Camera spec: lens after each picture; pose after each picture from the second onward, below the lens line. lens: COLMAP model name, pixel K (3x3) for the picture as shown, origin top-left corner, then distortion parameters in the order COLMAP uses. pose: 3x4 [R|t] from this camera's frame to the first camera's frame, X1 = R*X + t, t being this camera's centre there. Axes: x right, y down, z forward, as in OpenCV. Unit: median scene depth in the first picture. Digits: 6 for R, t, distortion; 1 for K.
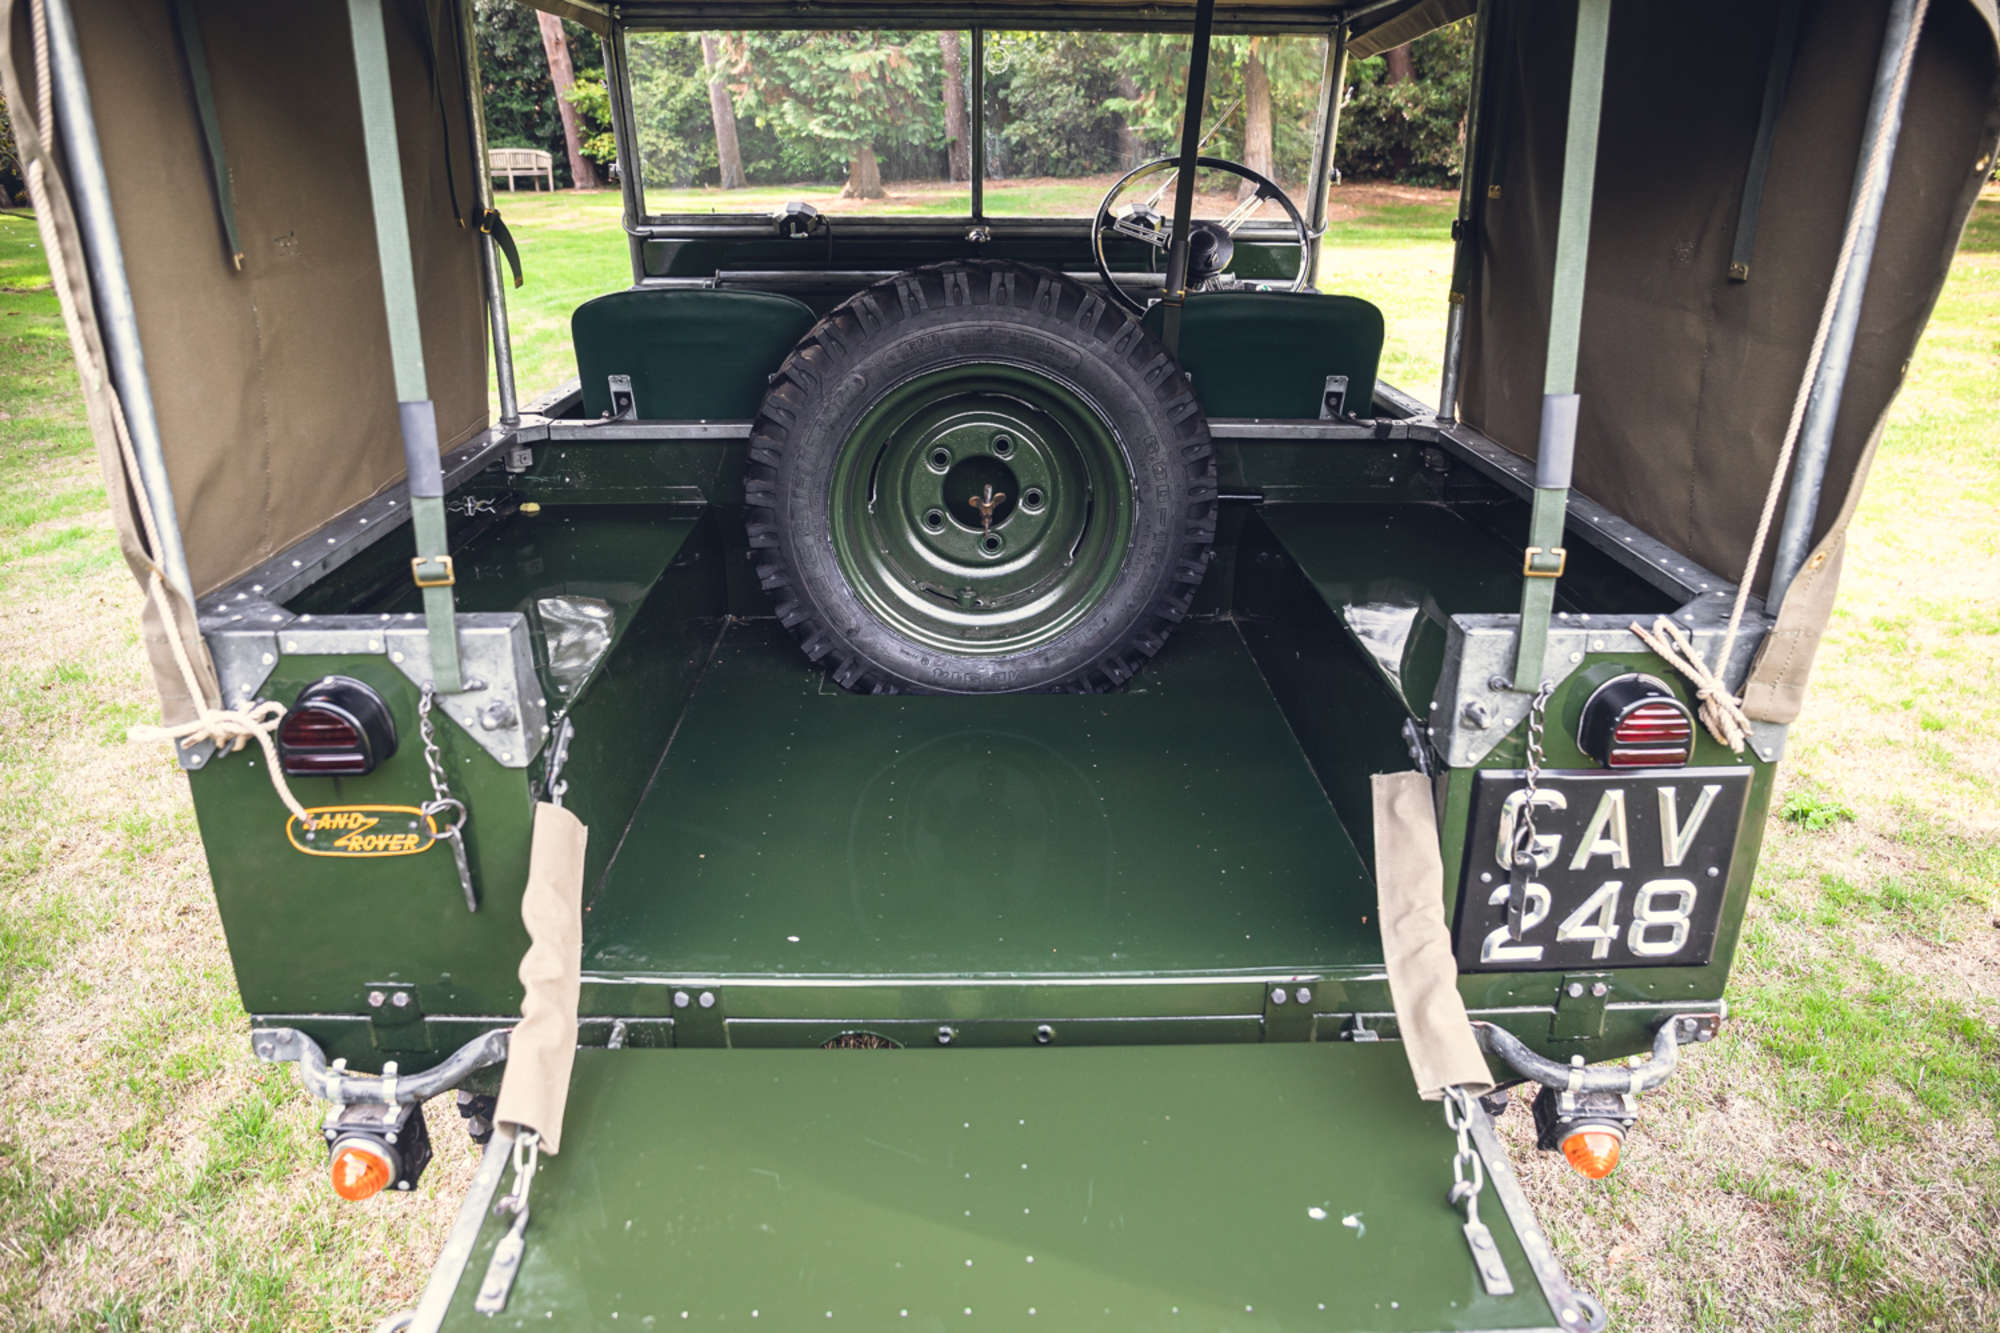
lens RADIAL K [[1372.0, 0, 1000.0], [0, 1372.0, 666.5], [0, 0, 1]] dist [-0.132642, 0.129126]
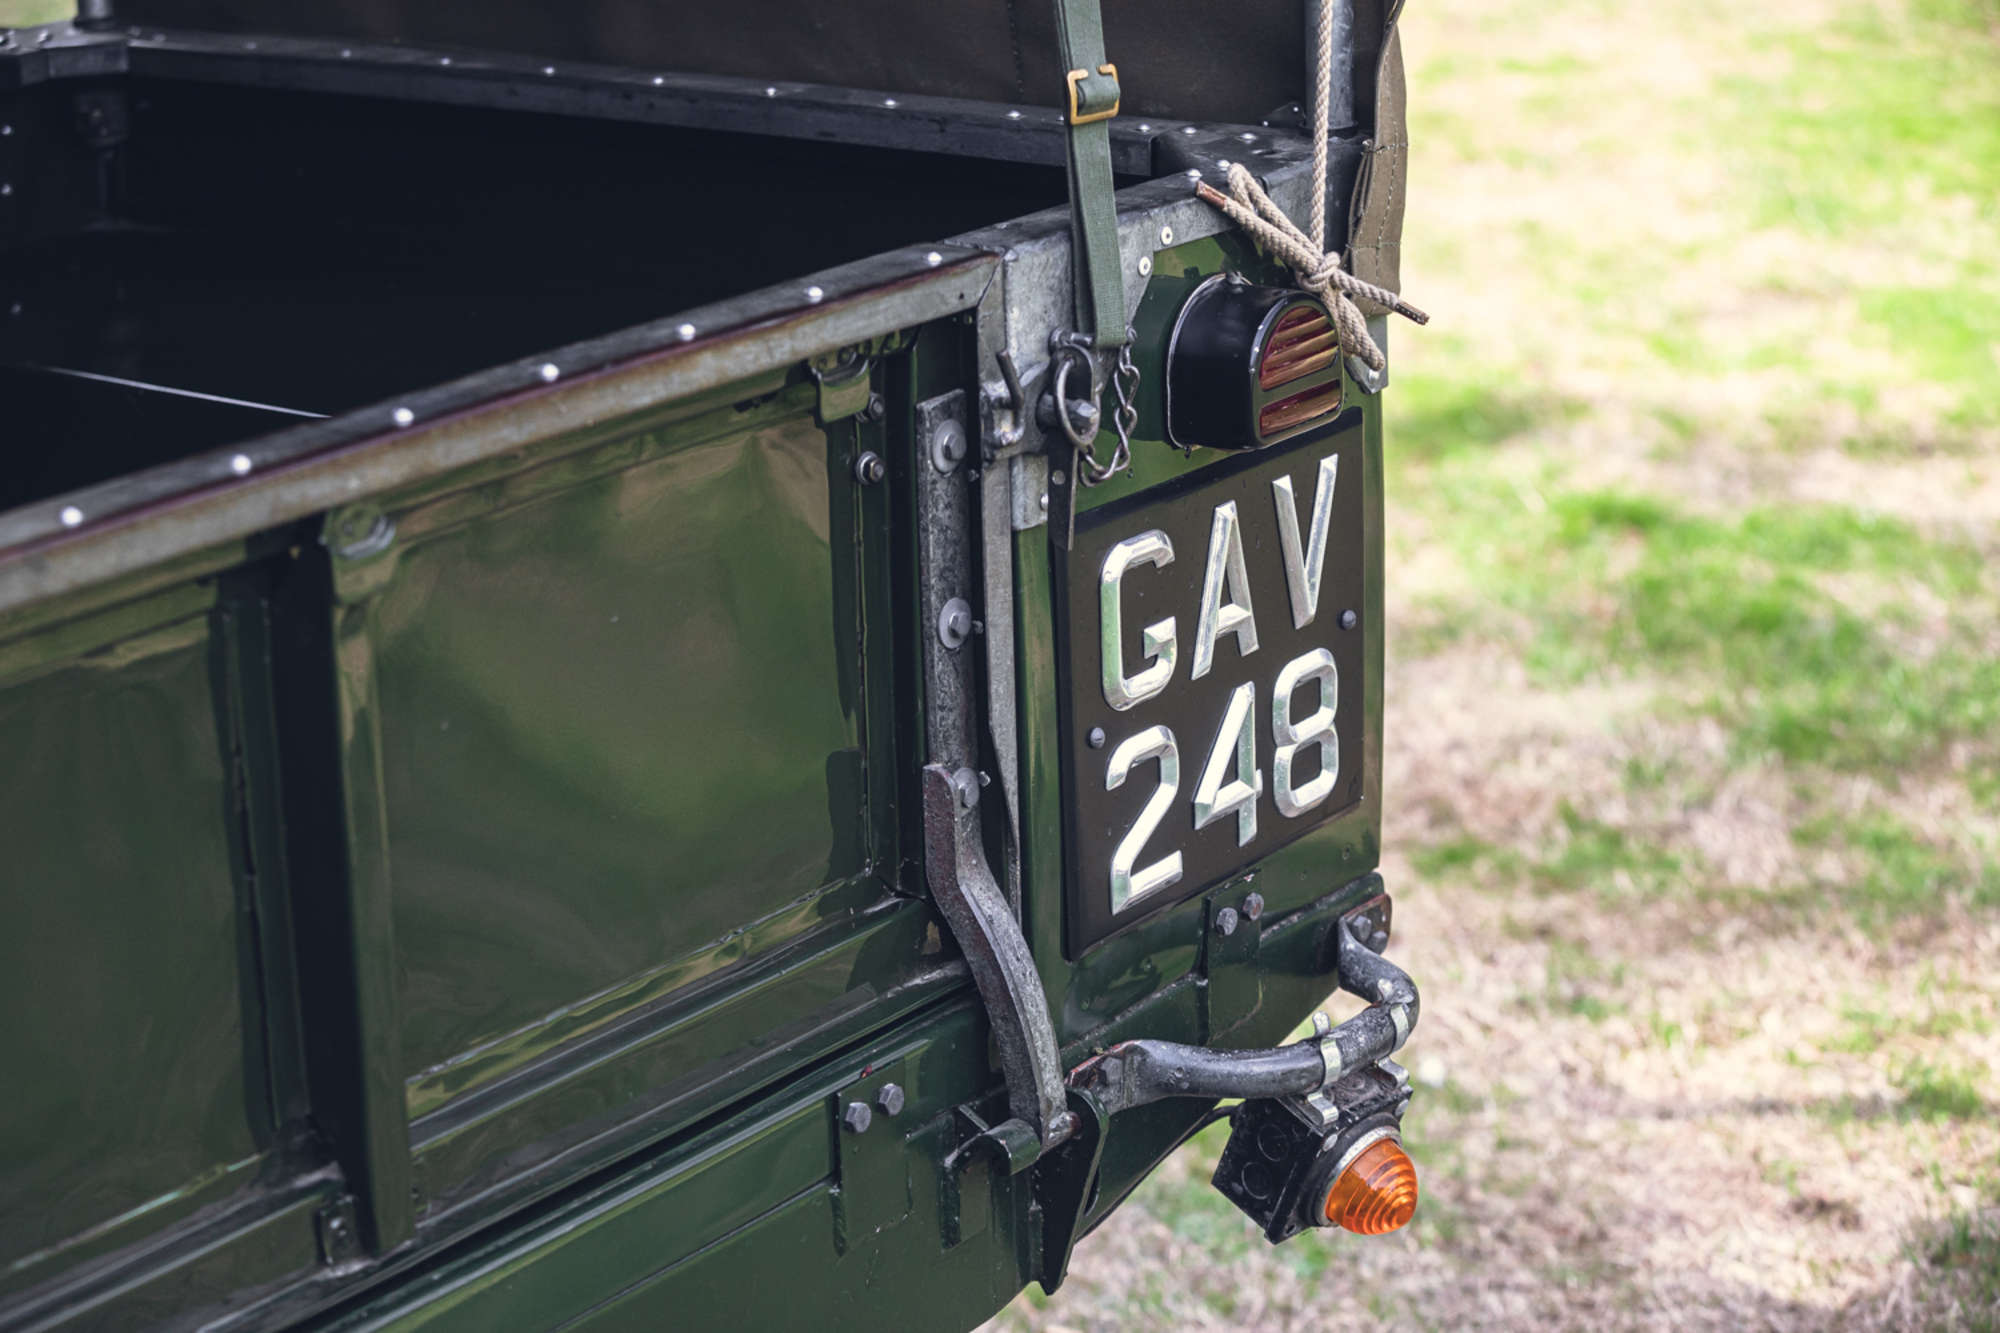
lens RADIAL K [[4204.7, 0, 1000.8], [0, 4204.7, 705.2], [0, 0, 1]] dist [-0.265951, -0.111209]
pose [[0.623377, -0.264714, 0.735749, -0.515596], [0.307034, 0.948243, 0.081027, 0.003624], [-0.719118, 0.175389, 0.672390, -0.024552]]
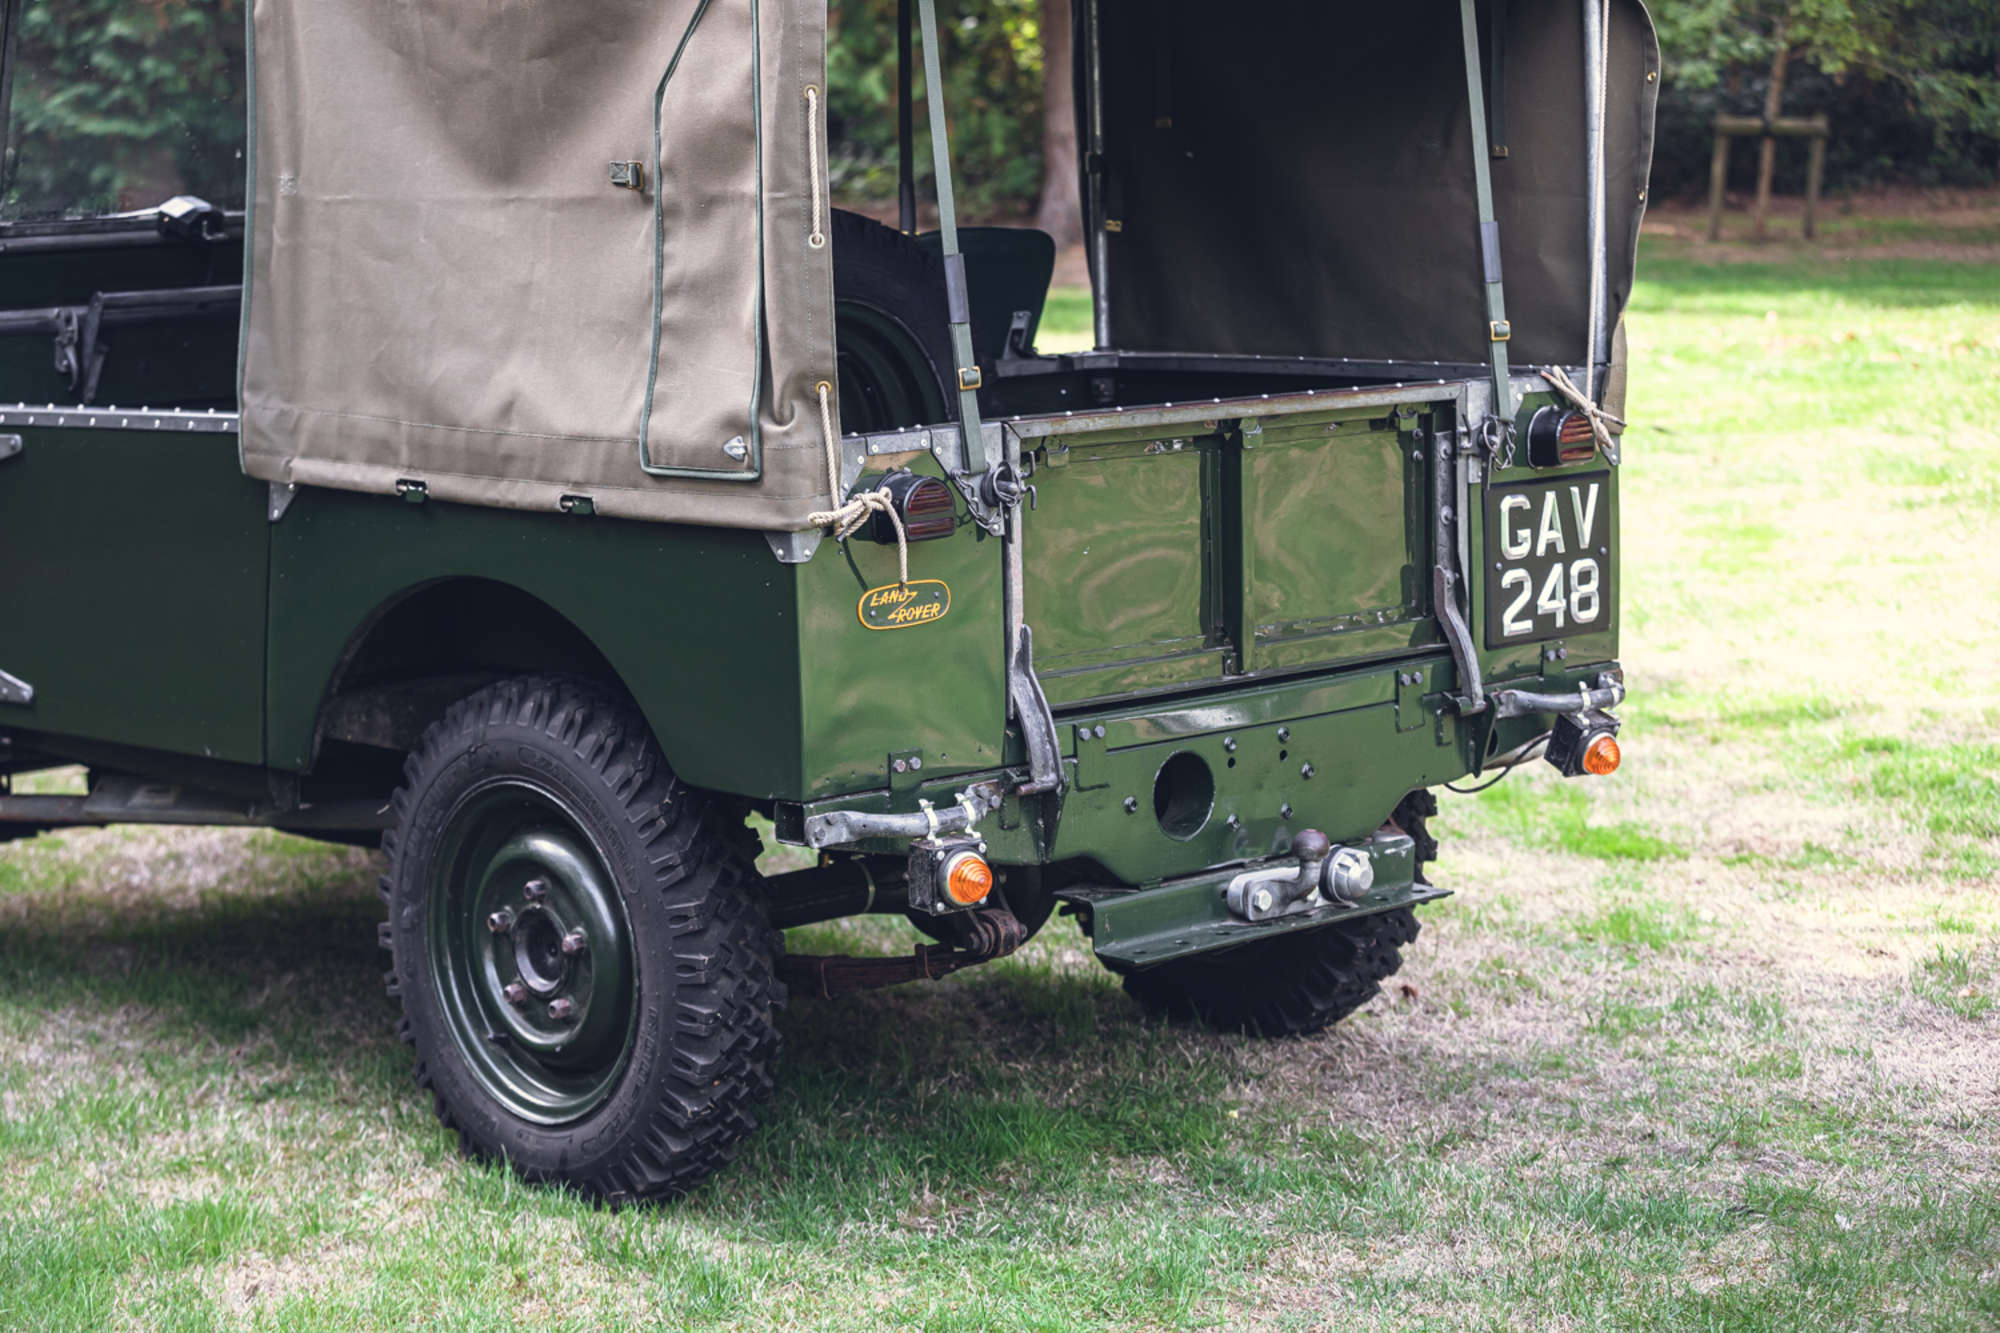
lens RADIAL K [[4015.1, 0, 1000.0], [0, 4015.1, 666.5], [0, 0, 1]] dist [-0.258832, 0.135032]
pose [[0.742149, -0.113312, 0.660587, -1.732027], [0.263991, 0.955351, -0.132712, 0.418548], [-0.616055, 0.272881, 0.738927, -1.070221]]
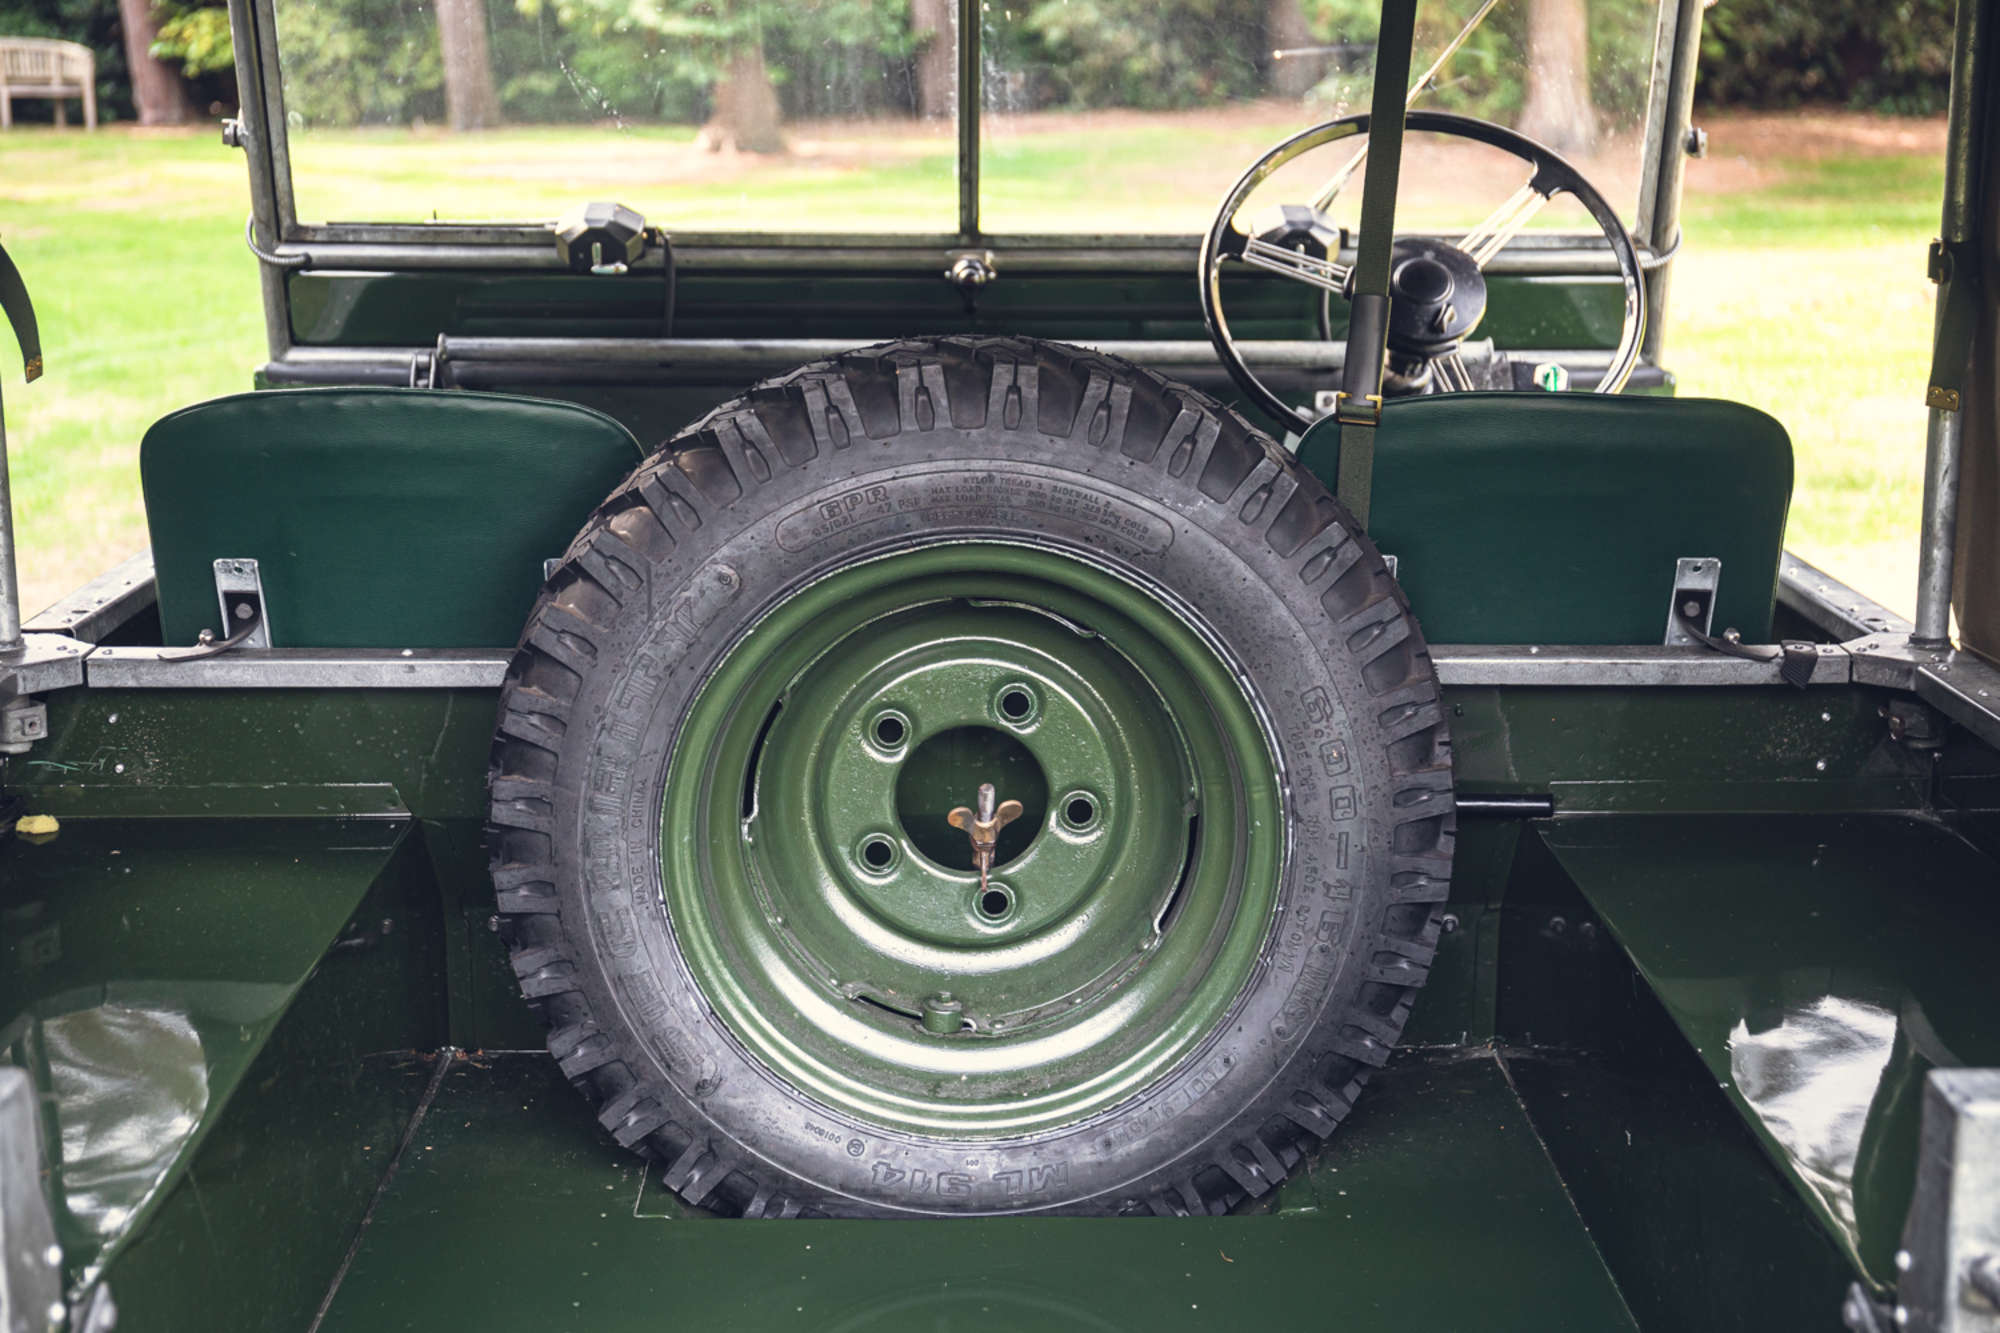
lens RADIAL K [[2905.7, 0, 1000.0], [0, 2905.7, 666.5], [0, 0, 1]] dist [0.035480, 0.080551]
pose [[0.999959, -0.001096, -0.008955, 0.005485], [-0.000317, 0.987698, -0.156371, -0.010921], [0.009016, 0.156367, 0.987658, -0.038491]]
